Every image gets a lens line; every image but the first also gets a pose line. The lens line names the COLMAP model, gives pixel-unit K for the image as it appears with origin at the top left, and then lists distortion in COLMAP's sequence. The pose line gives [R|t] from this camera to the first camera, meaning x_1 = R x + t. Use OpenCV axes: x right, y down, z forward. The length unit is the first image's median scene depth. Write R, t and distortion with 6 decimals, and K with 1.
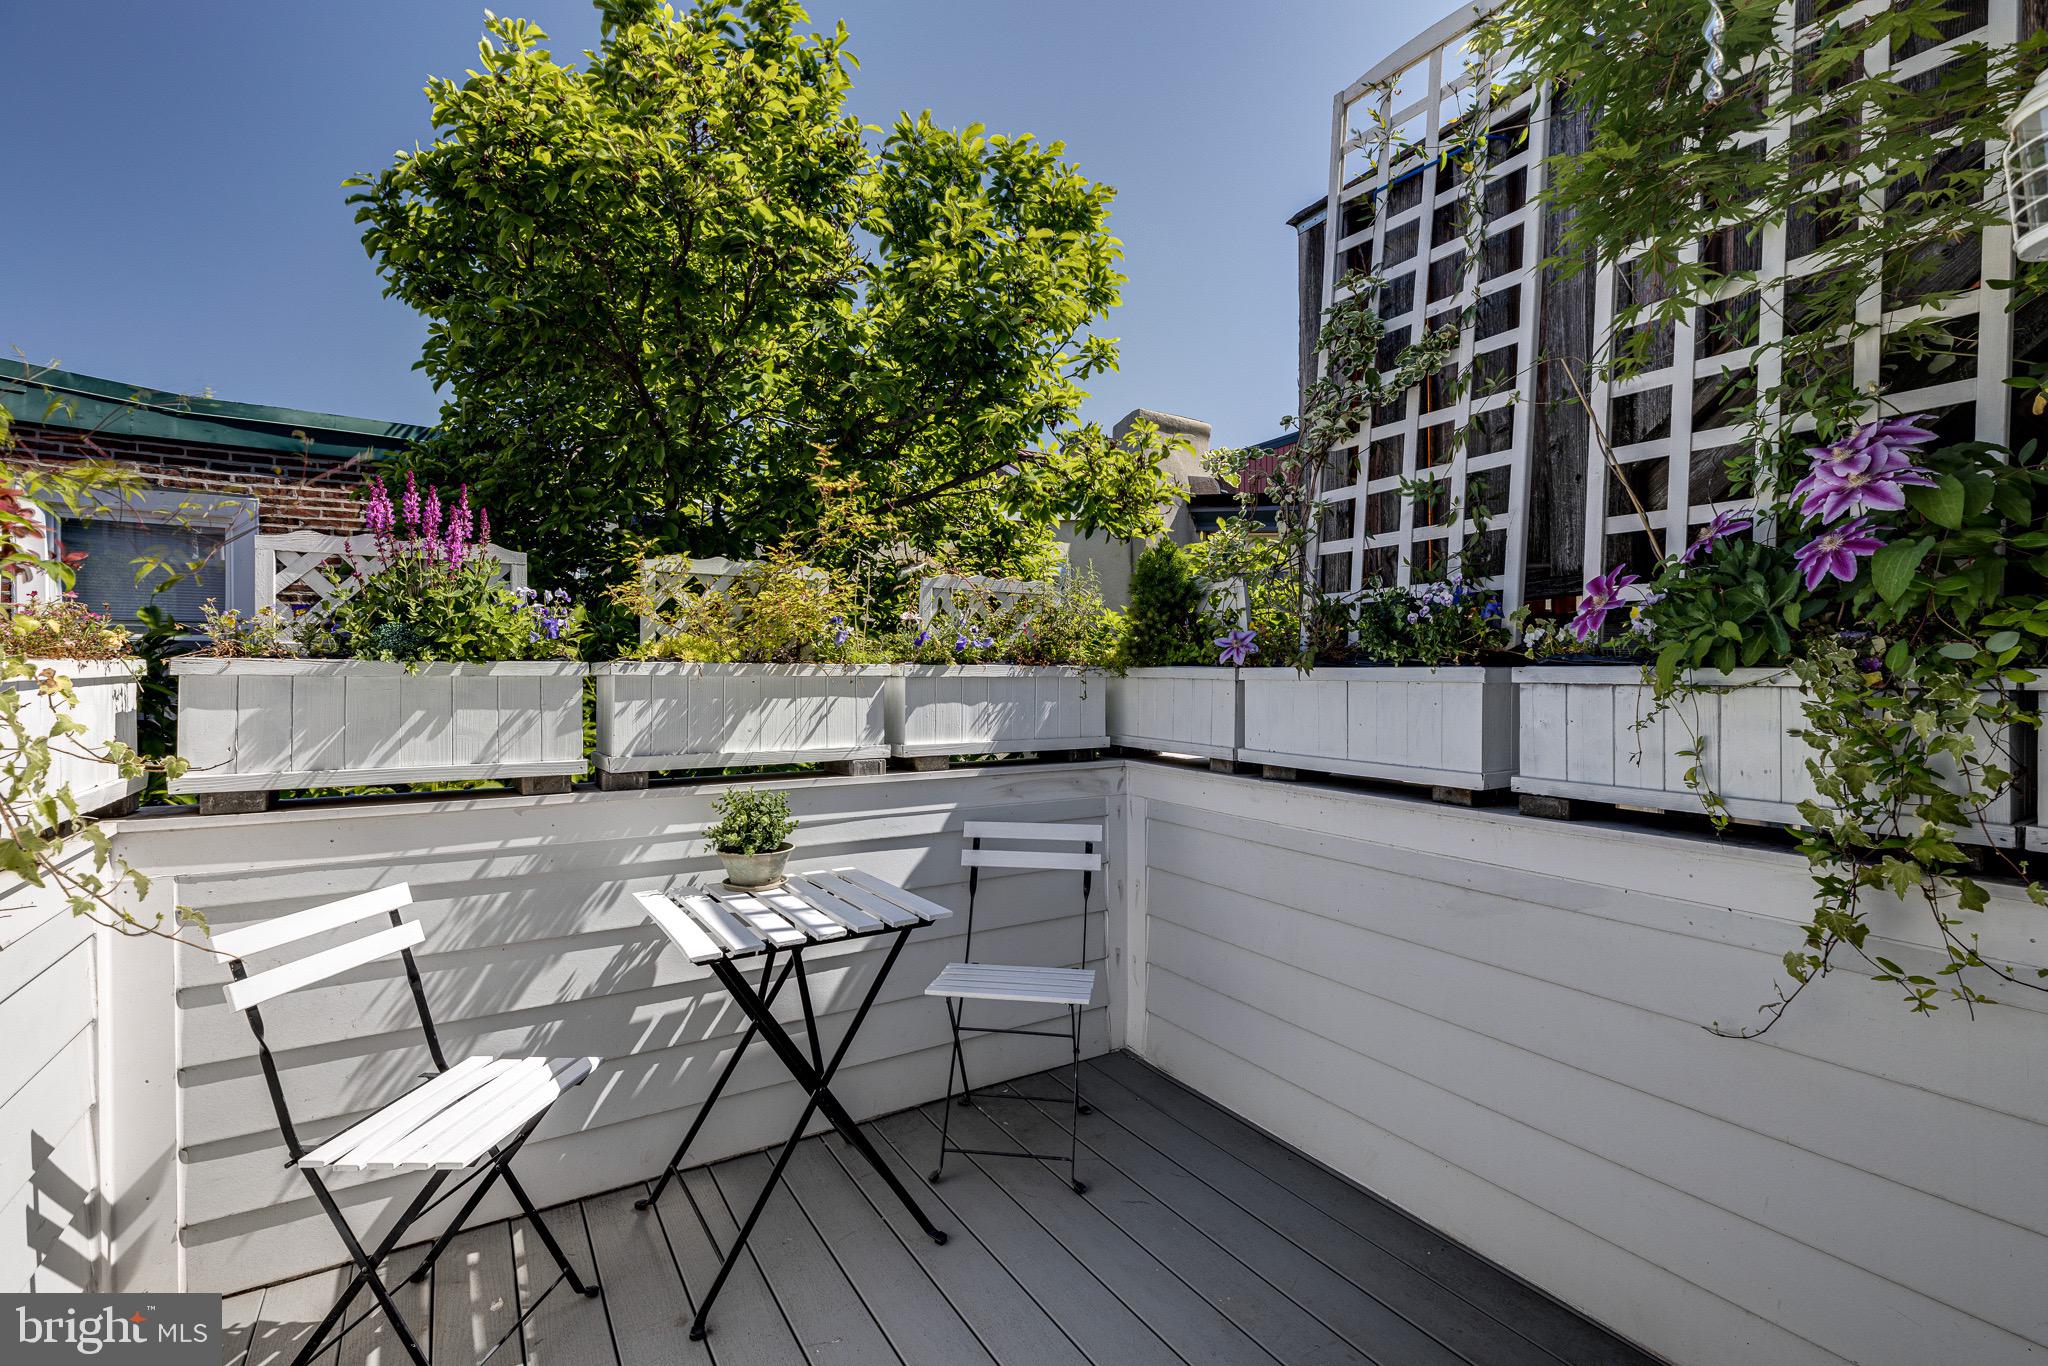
lens RADIAL K [[927.8, 0, 1024.7], [0, 927.8, 684.9], [0, 0, 1]] dist [0.003323, 0.001573]
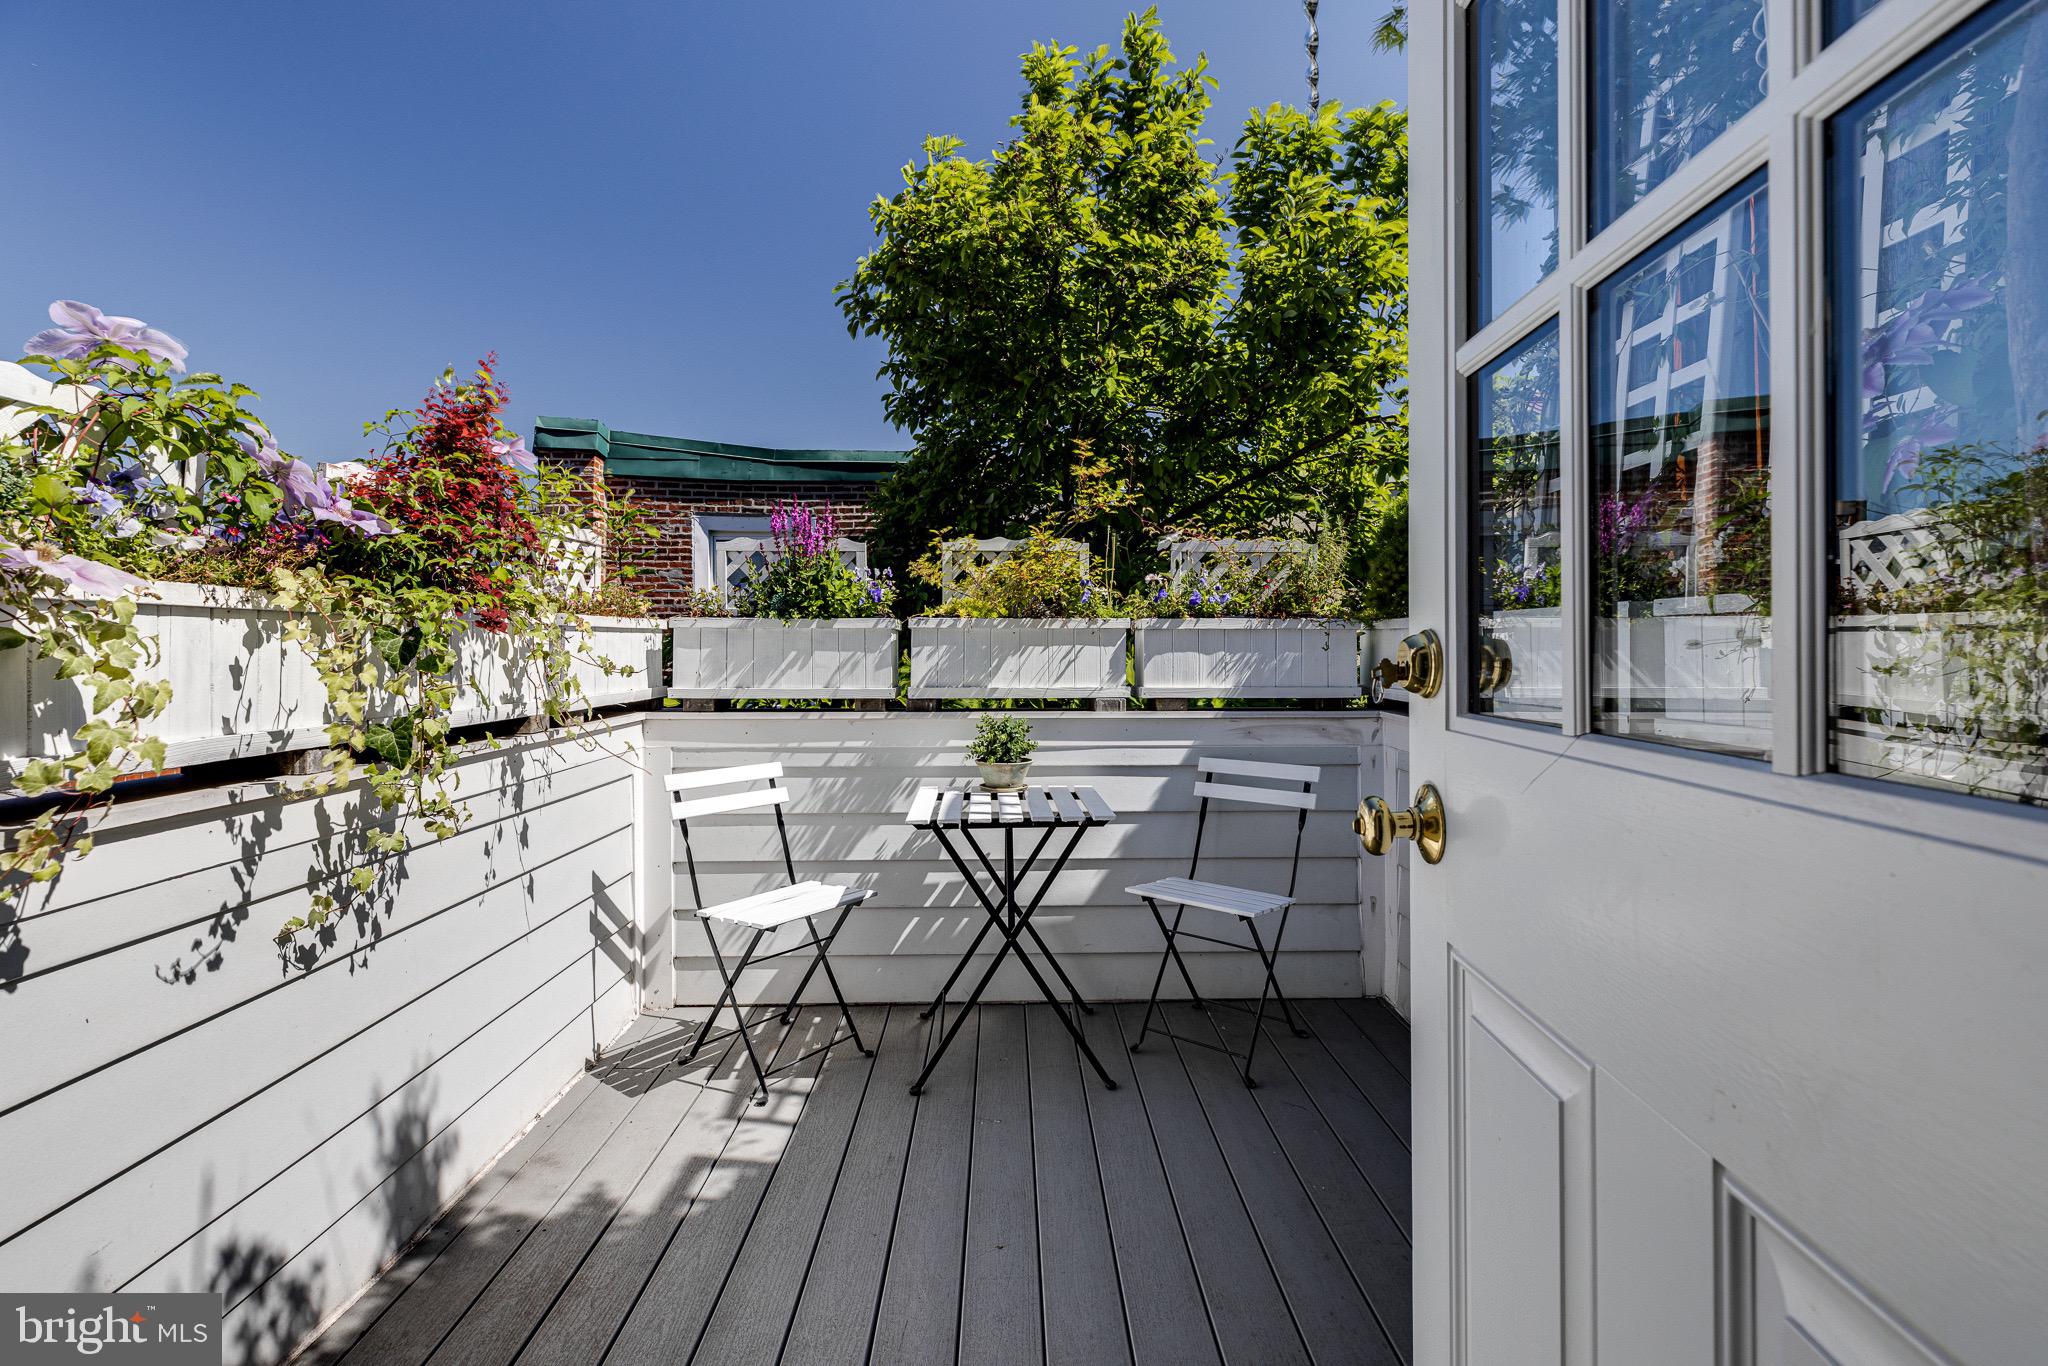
lens RADIAL K [[927.8, 0, 1024.8], [0, 927.8, 653.2], [0, 0, 1]] dist [0.003323, 0.001573]
pose [[0.861323, -0.001255, -0.508057, 0.381306], [-0.003979, 0.999950, -0.009215, 0.037759], [0.508043, 0.009959, 0.861274, -0.095297]]
